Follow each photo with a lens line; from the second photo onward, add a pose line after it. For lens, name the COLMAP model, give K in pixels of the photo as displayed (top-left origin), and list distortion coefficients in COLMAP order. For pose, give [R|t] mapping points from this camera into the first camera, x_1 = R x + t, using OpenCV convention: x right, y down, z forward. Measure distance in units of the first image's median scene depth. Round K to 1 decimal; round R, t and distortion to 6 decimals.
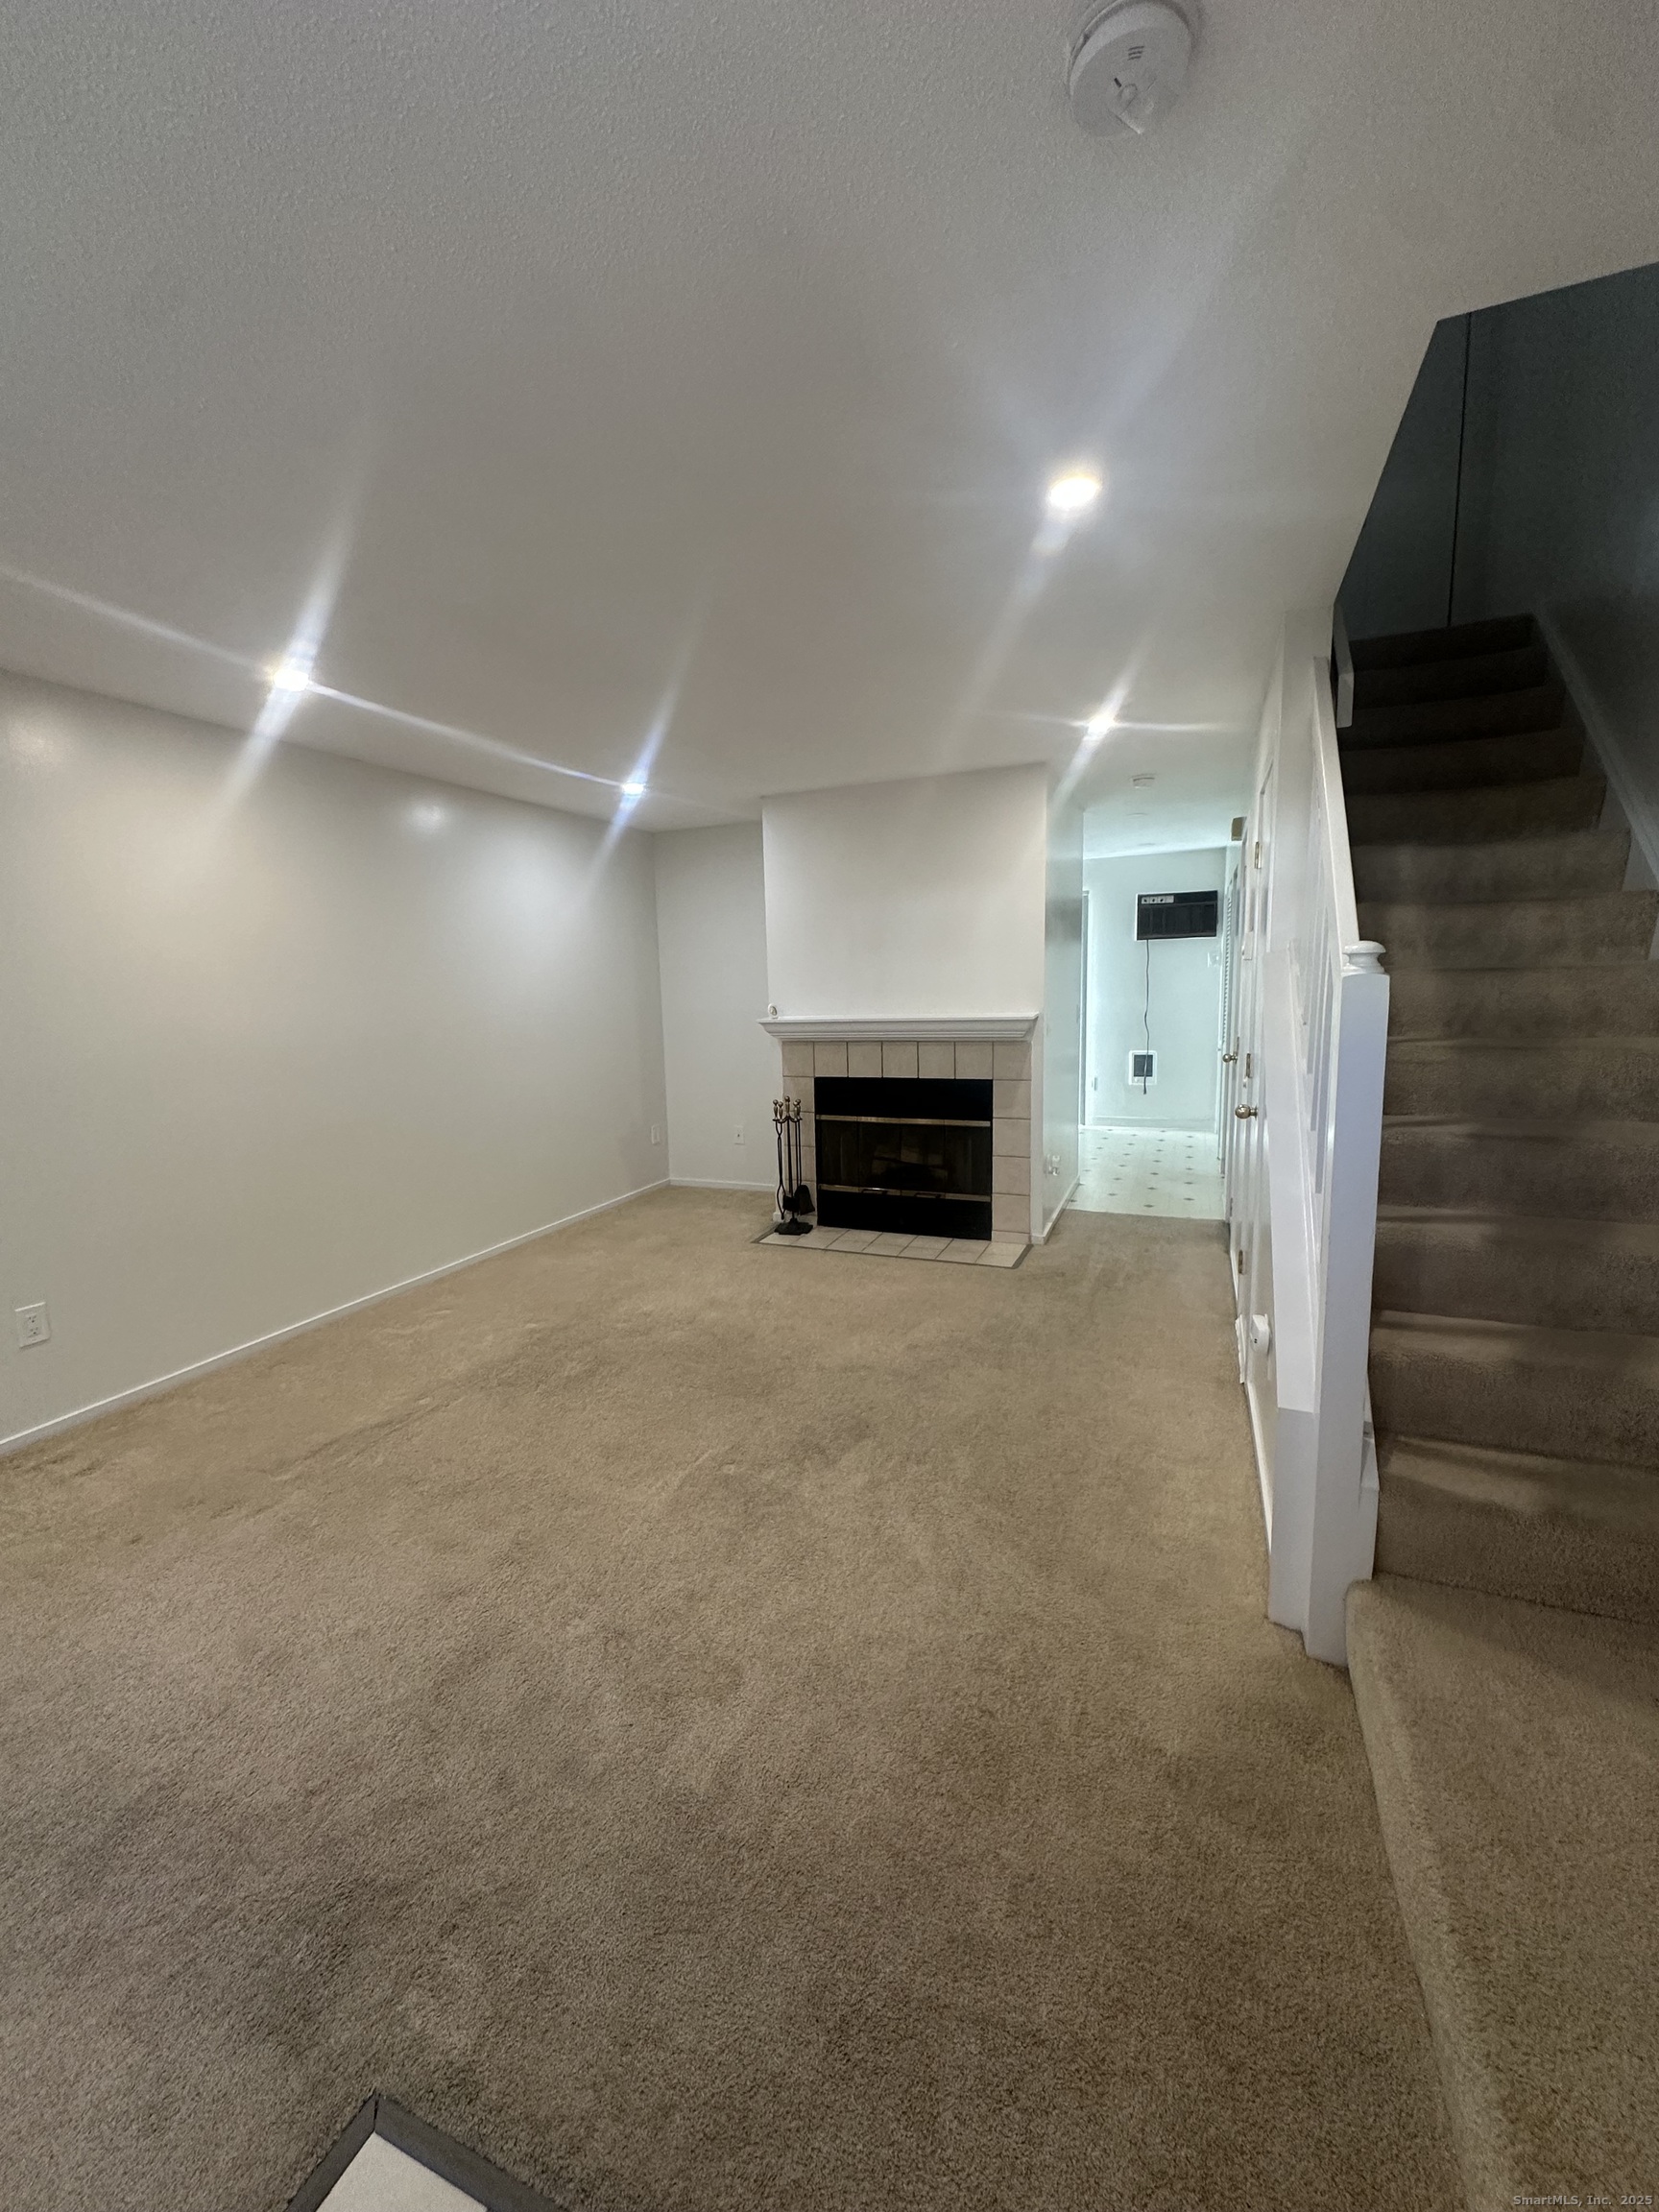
lens RADIAL K [[879.4, 0, 827.2], [0, 879.4, 1101.8], [0, 0, 1]] dist [0.001449, -0.000260]
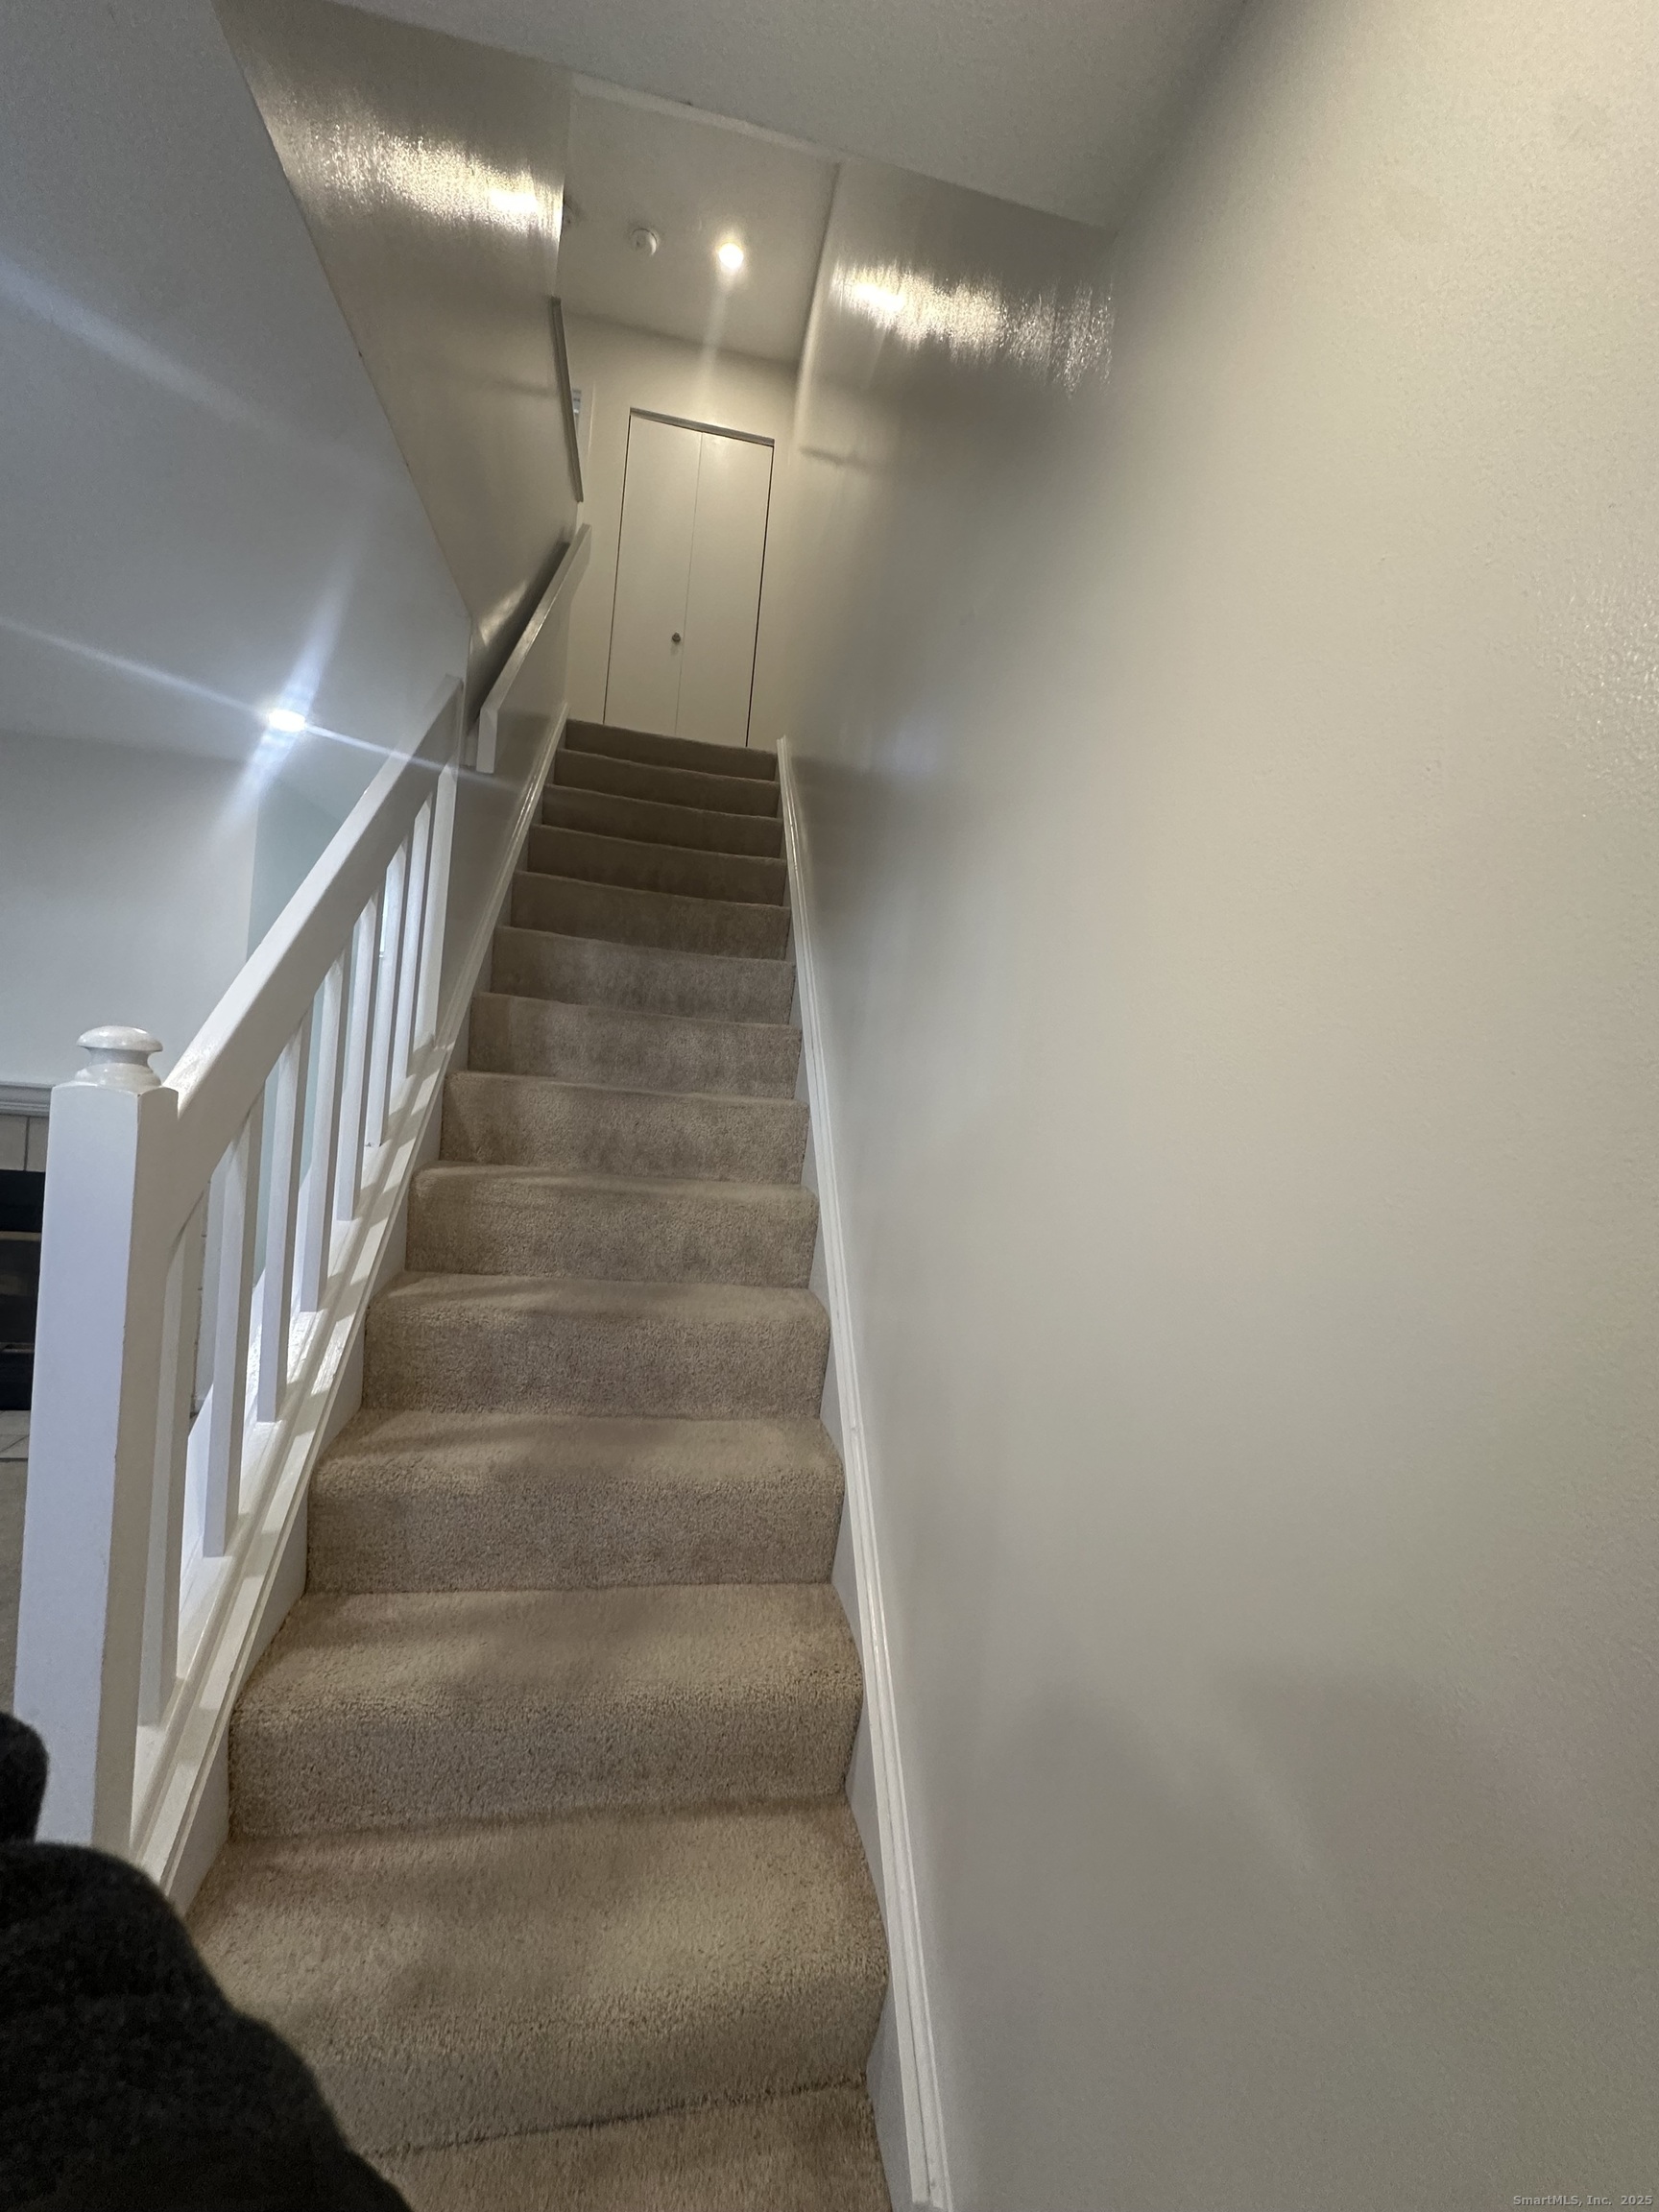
lens RADIAL K [[879.4, 0, 827.2], [0, 879.4, 1101.8], [0, 0, 1]] dist [0.001449, -0.000260]
pose [[0.826138, 0.088084, 0.556540, 0.462642], [-0.036942, 0.994048, -0.102491, -0.066198], [-0.562255, 0.064112, 0.824475, 0.209191]]
